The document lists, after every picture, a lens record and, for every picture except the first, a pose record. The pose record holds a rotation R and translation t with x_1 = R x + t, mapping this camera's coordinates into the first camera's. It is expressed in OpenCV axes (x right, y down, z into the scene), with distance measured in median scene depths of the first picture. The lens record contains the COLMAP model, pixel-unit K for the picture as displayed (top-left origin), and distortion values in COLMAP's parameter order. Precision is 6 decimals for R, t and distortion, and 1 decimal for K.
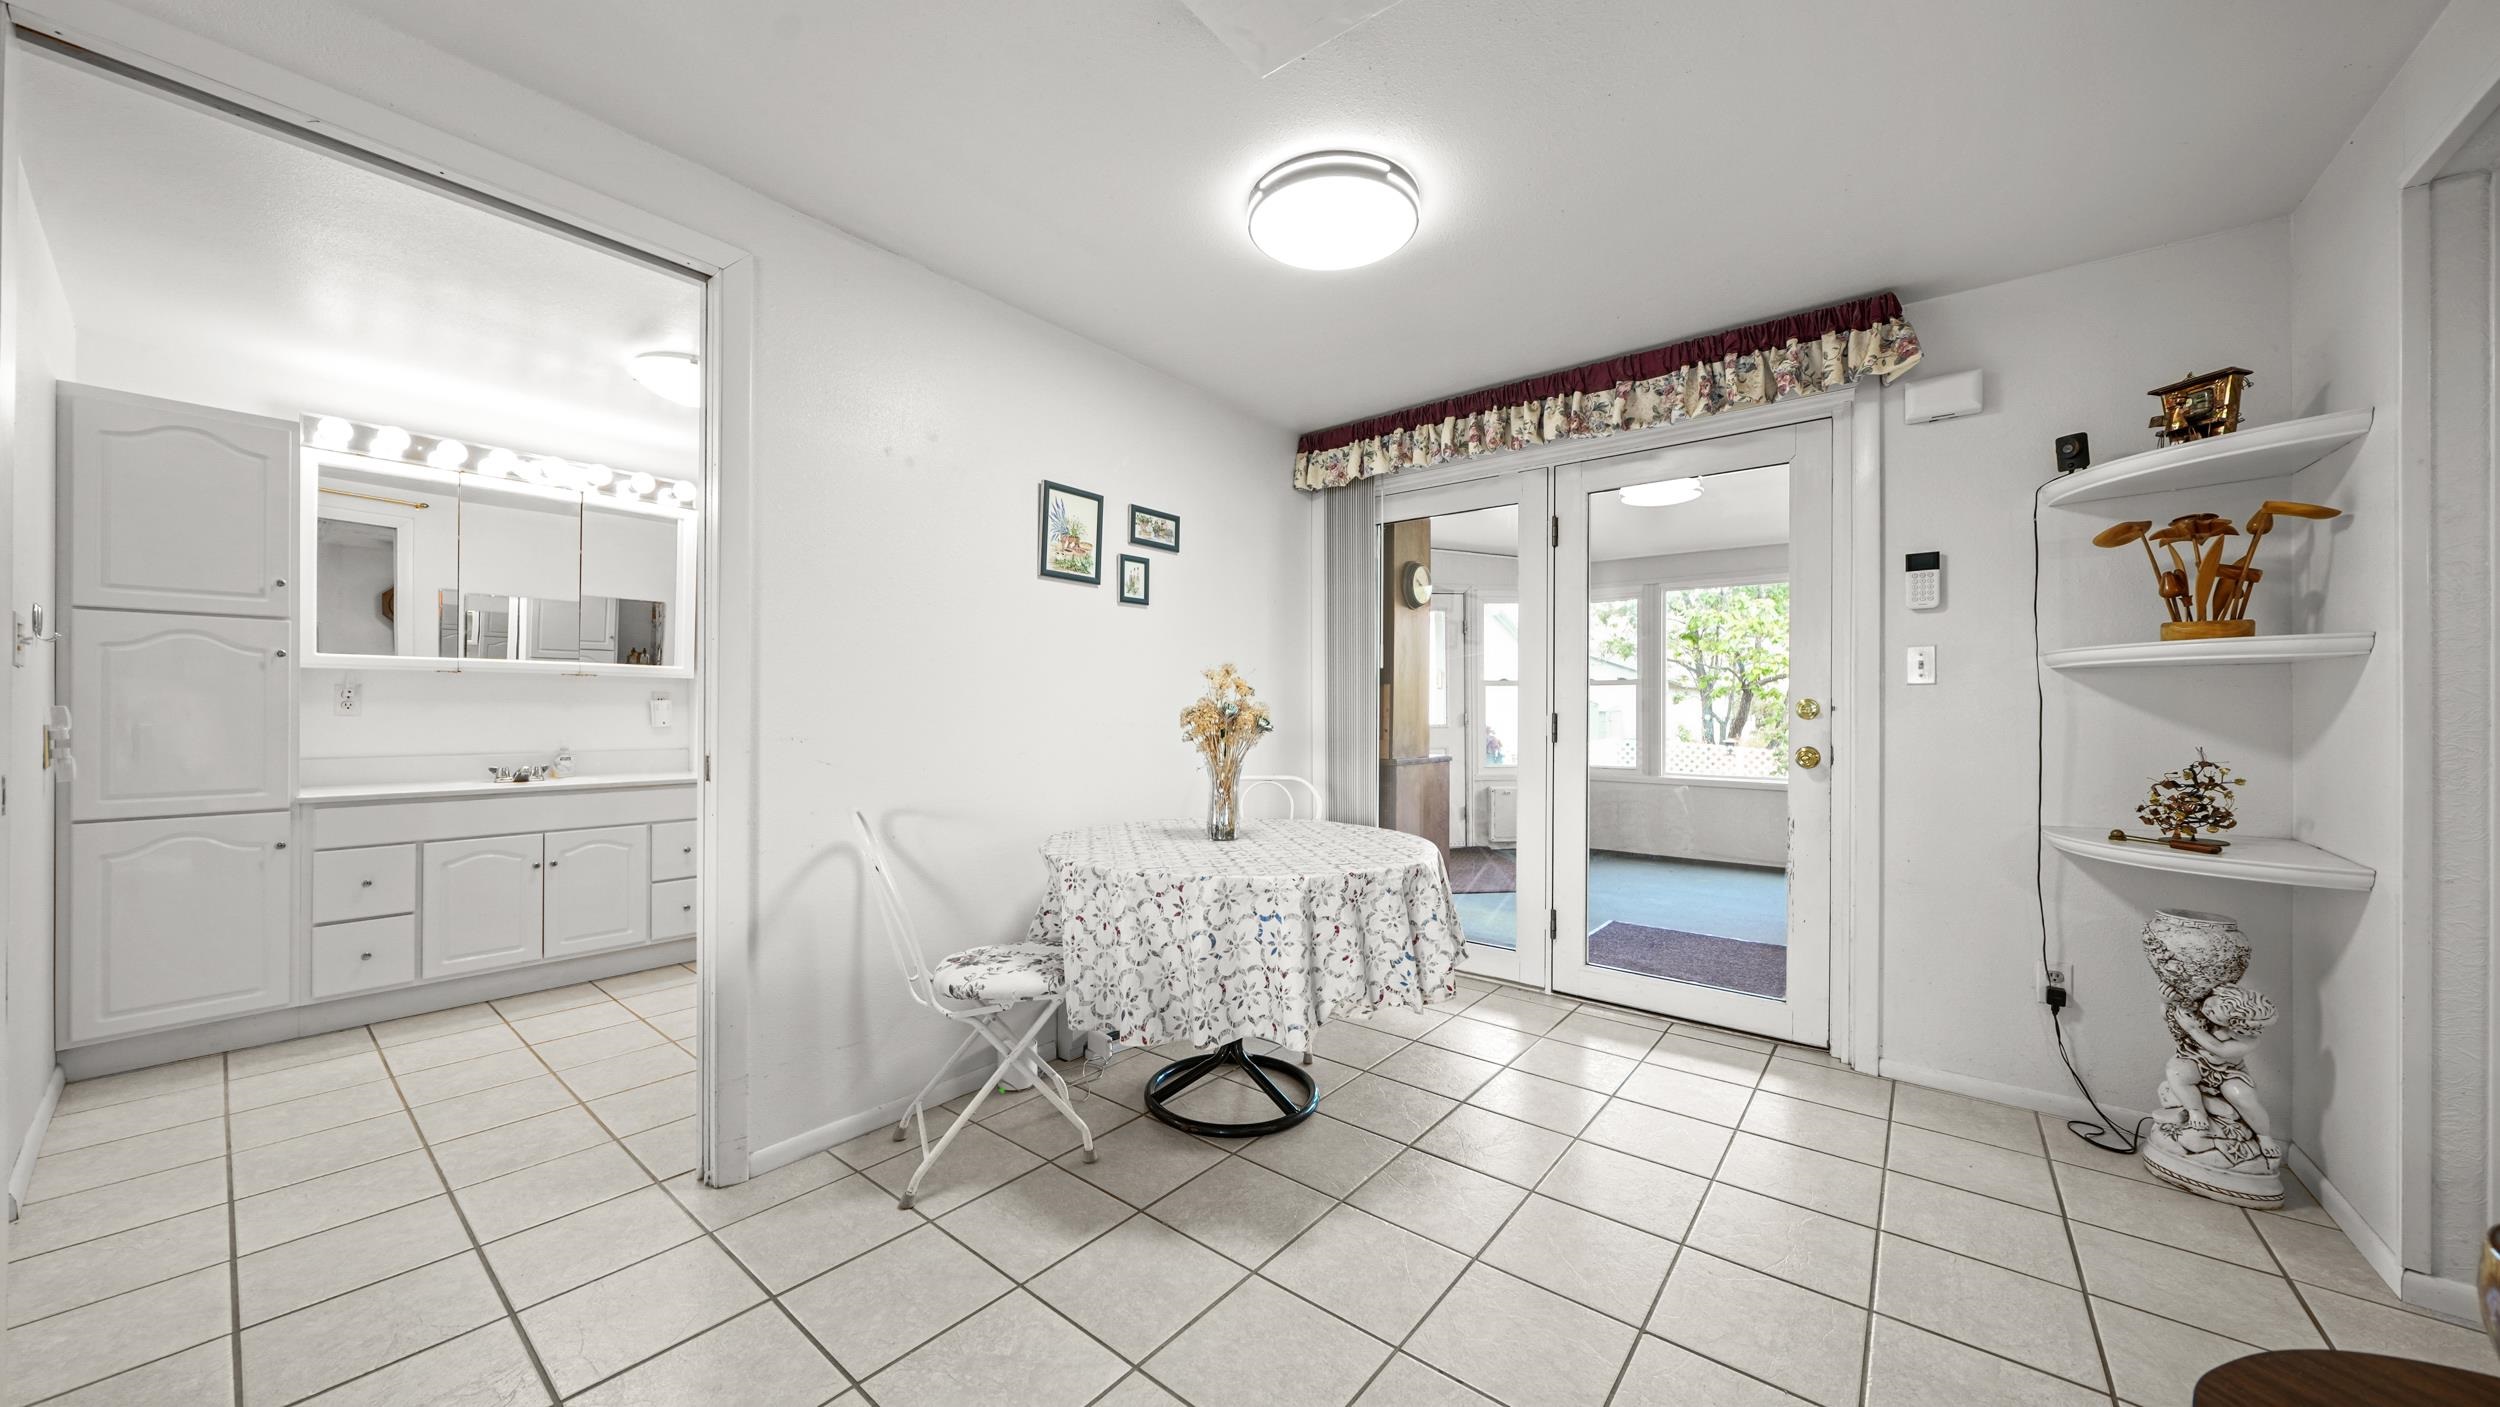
lens RADIAL K [[839.7, 0, 1250.0], [0, 839.7, 703.5], [0, 0, 1]] dist [-0.001857, -0.000130]
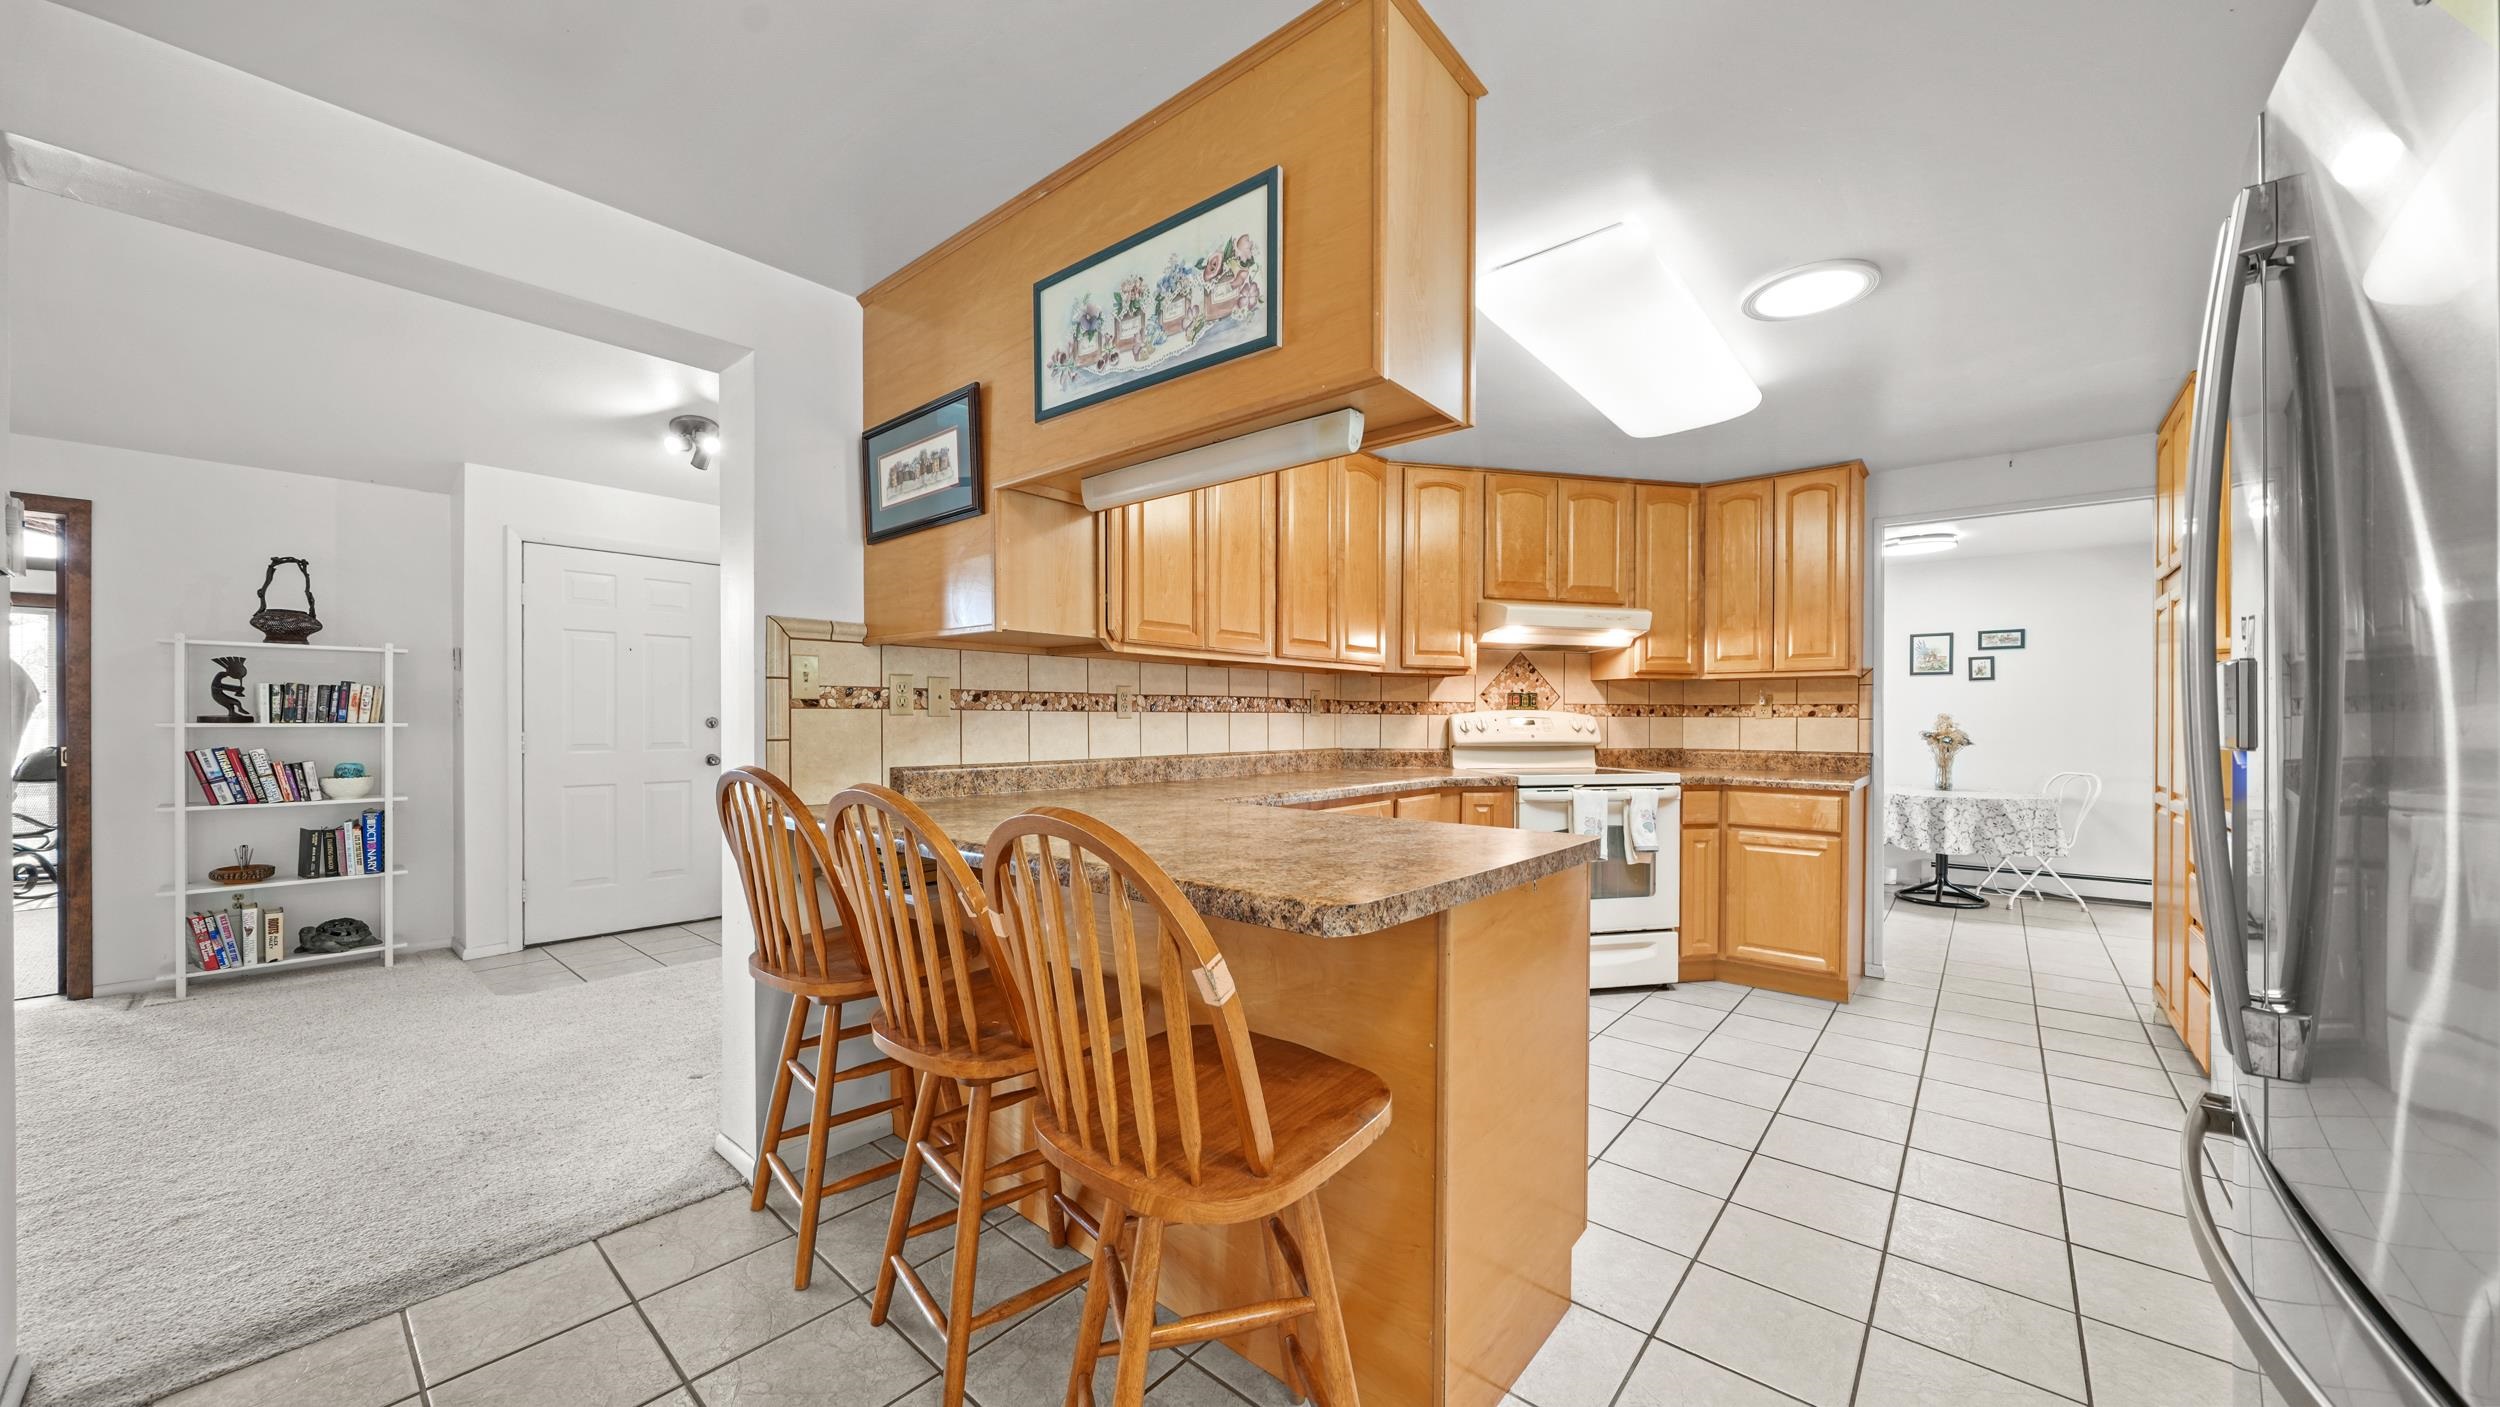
lens RADIAL K [[865.9, 0, 1253.4], [0, 865.9, 726.4], [0, 0, 1]] dist [-0.001314, 0.000005]
pose [[-0.030411, 0.002697, -0.999534, 2.173137], [0.014057, 0.999899, 0.002270, -0.041241], [0.999439, -0.013982, -0.030446, -0.746961]]
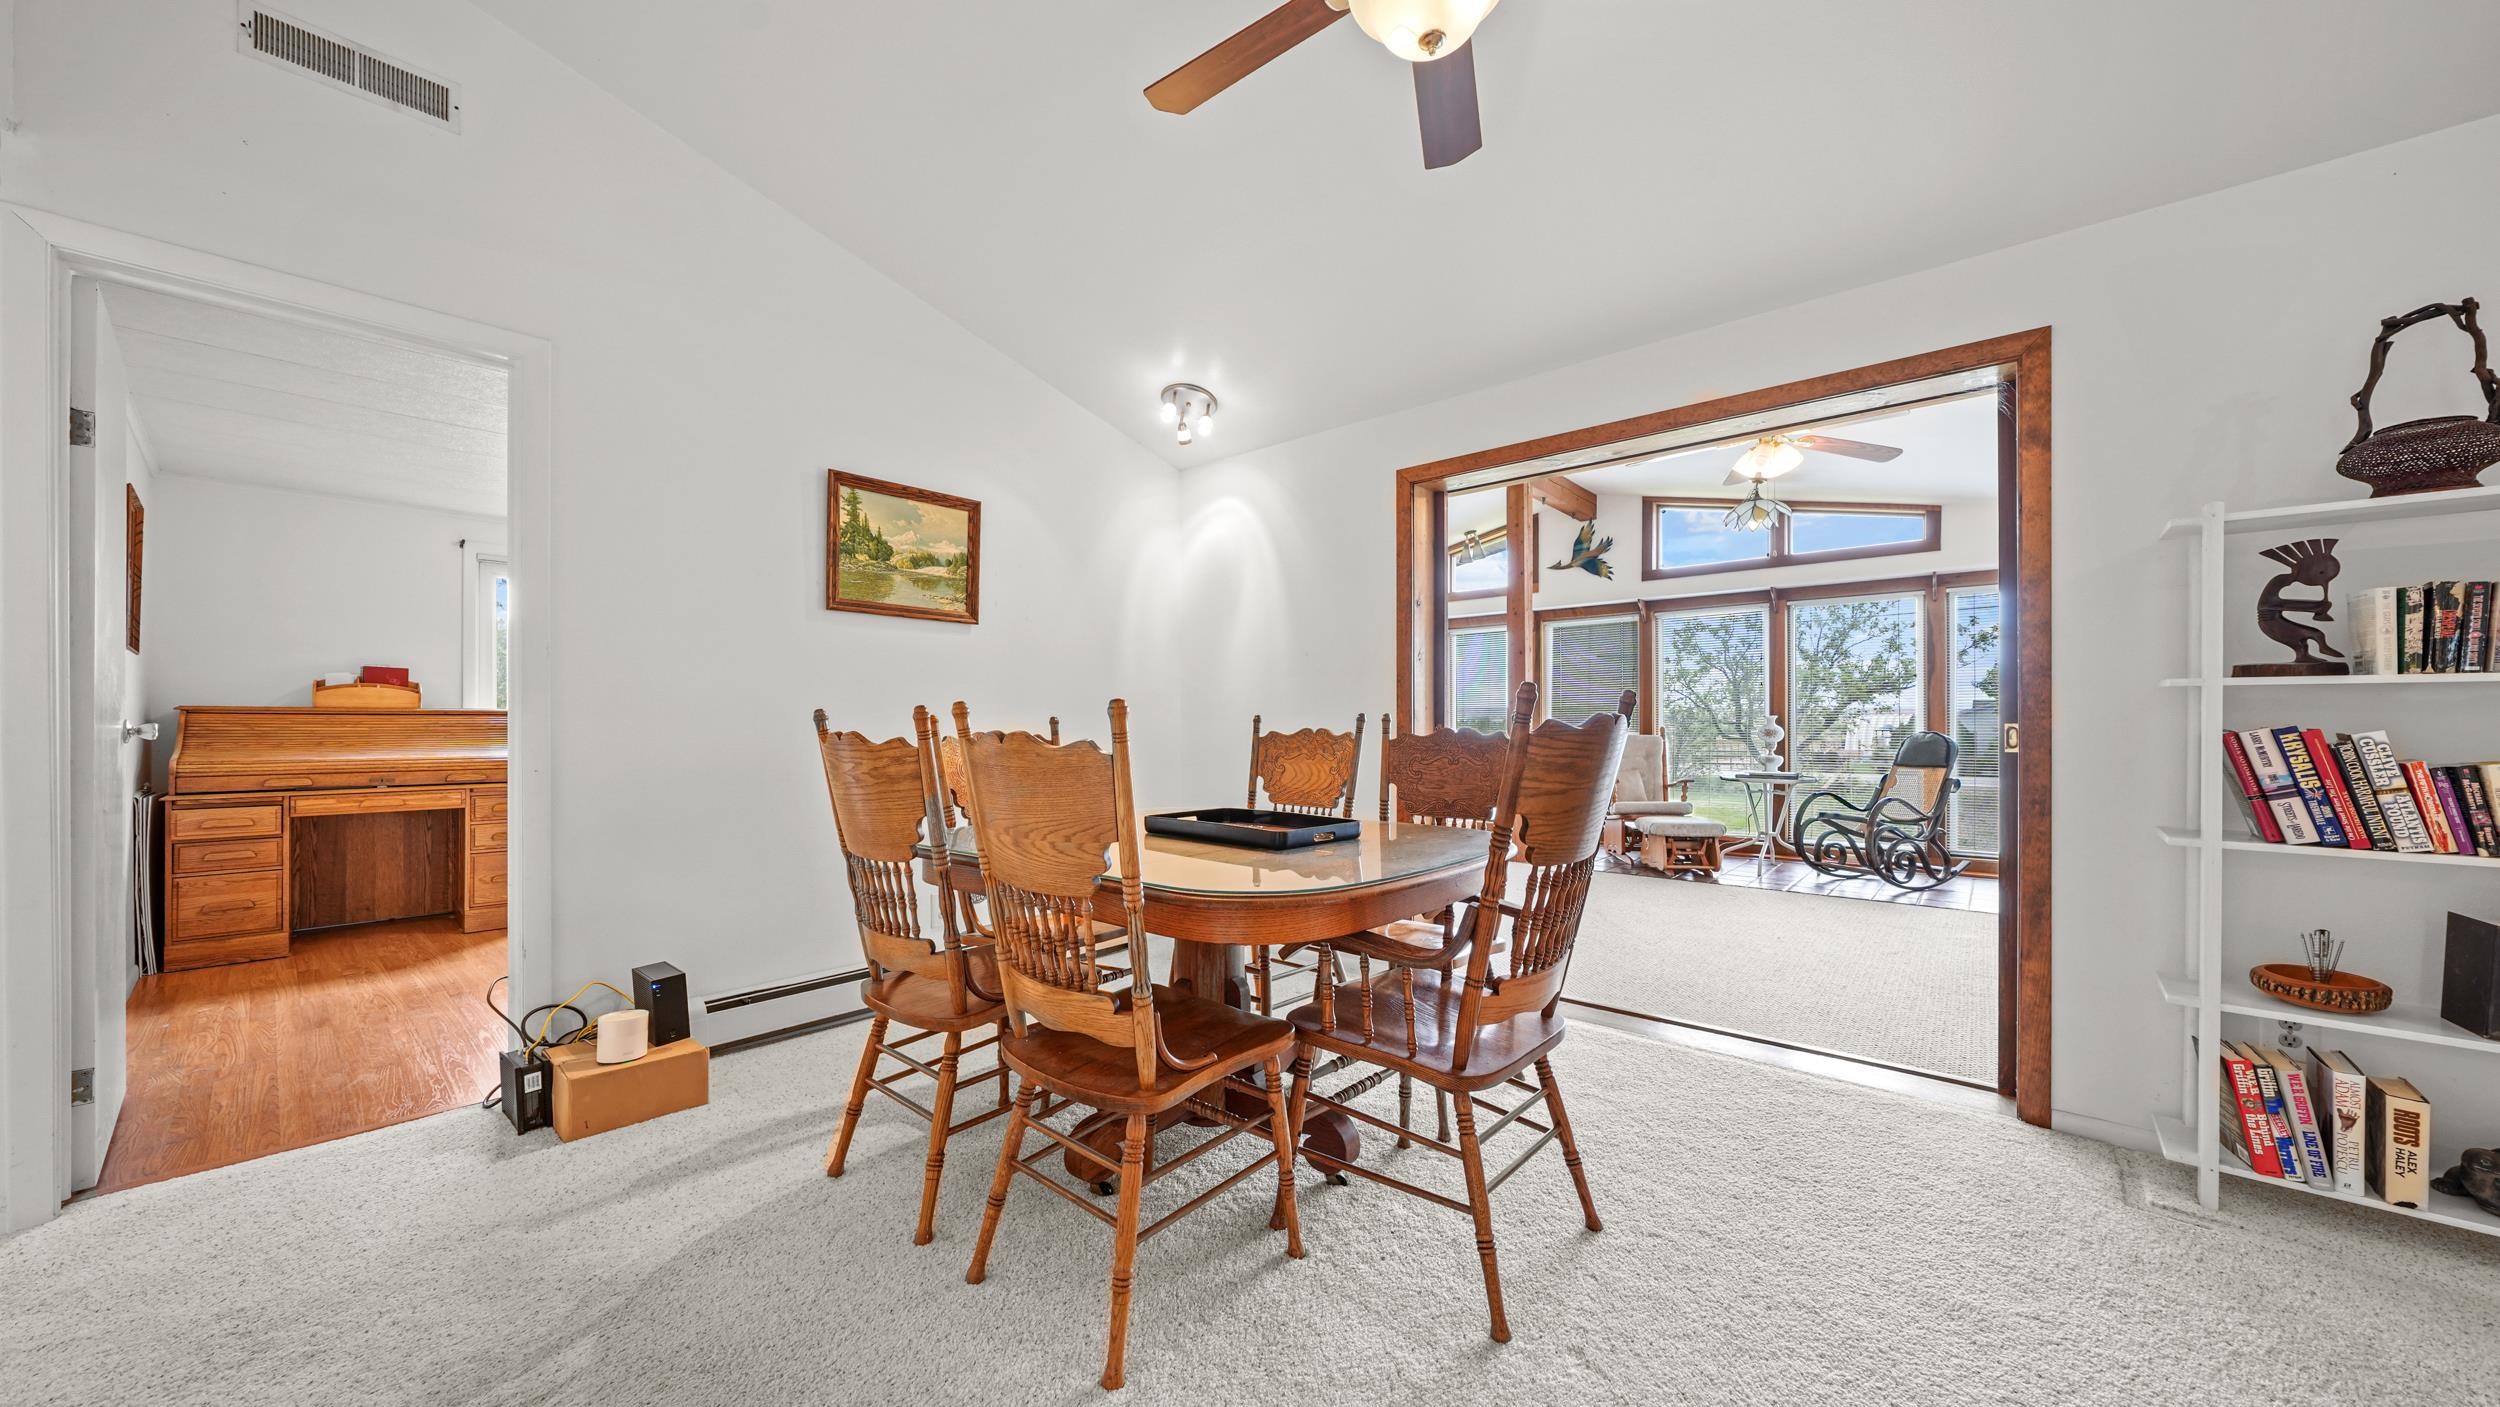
lens RADIAL K [[859.1, 0, 1236.9], [0, 859.1, 720.6], [0, 0, 1]] dist [-0.000947, 0.000013]
pose [[-0.999122, 0.000562, 0.041891, 1.620627], [0.000118, 0.999944, -0.010590, -0.024730], [-0.041894, -0.010576, -0.999066, -1.762888]]
